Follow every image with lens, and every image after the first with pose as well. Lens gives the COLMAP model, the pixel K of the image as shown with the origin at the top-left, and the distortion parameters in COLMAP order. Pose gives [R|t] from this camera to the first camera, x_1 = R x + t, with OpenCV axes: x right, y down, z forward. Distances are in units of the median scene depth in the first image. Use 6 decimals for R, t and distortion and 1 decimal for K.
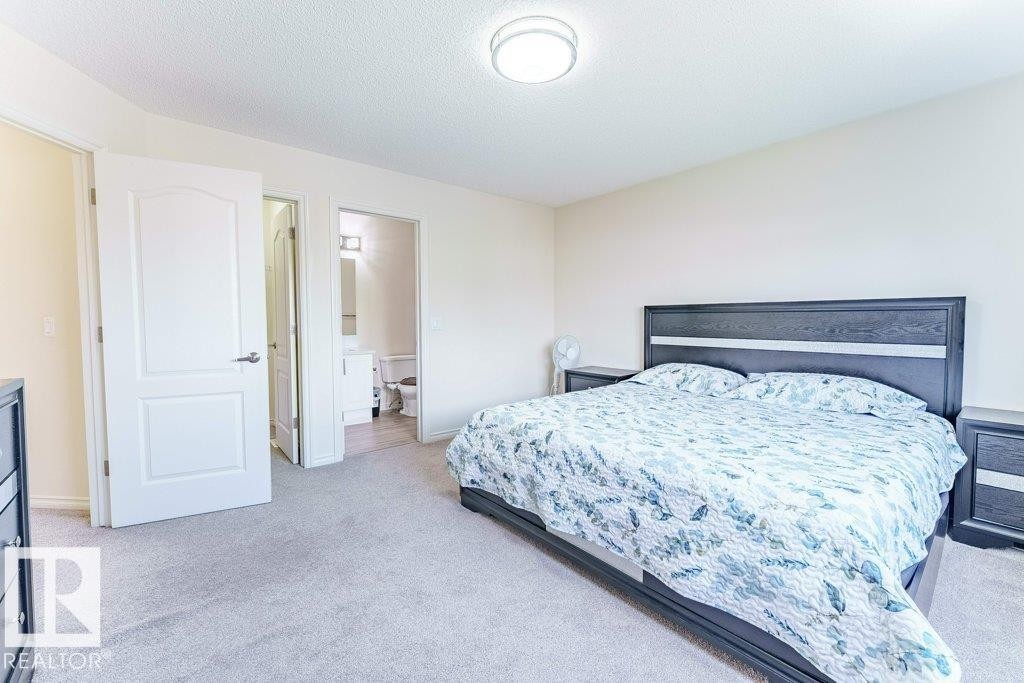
lens RADIAL K [[408.5, 0, 508.8], [0, 408.5, 337.5], [0, 0, 1]] dist [-0.001777, -0.000169]
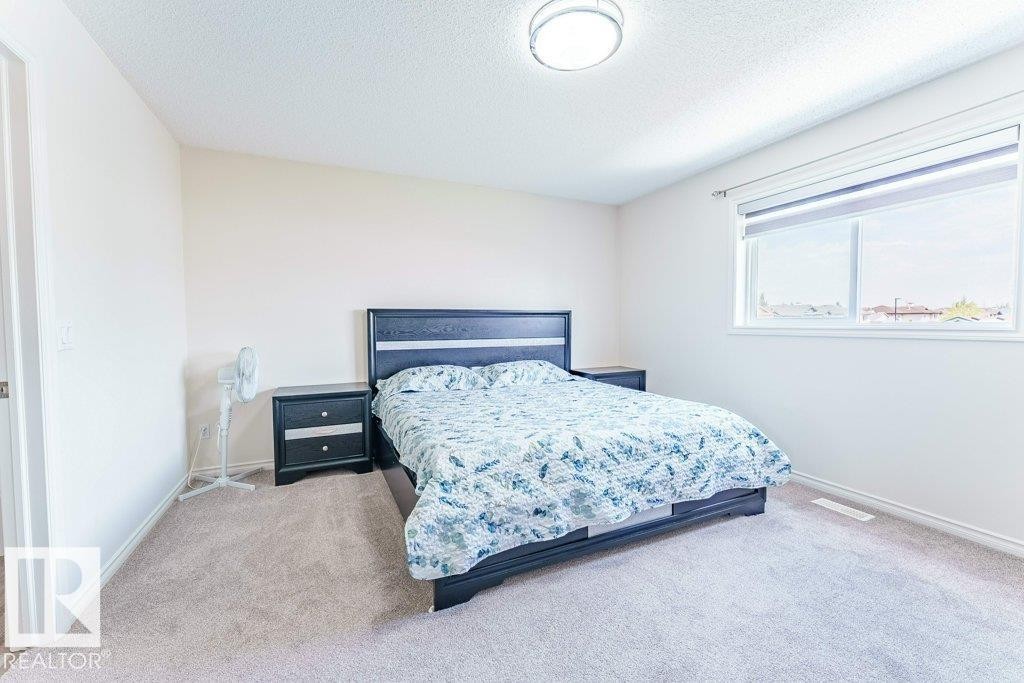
lens RADIAL K [[408.5, 0, 504.0], [0, 408.5, 337.9], [0, 0, 1]] dist [-0.001777, -0.000169]
pose [[0.273095, -0.034103, 0.961382, -0.919071], [0.048019, 0.998609, 0.021783, -0.037449], [-0.960788, 0.040216, 0.274353, 0.939689]]
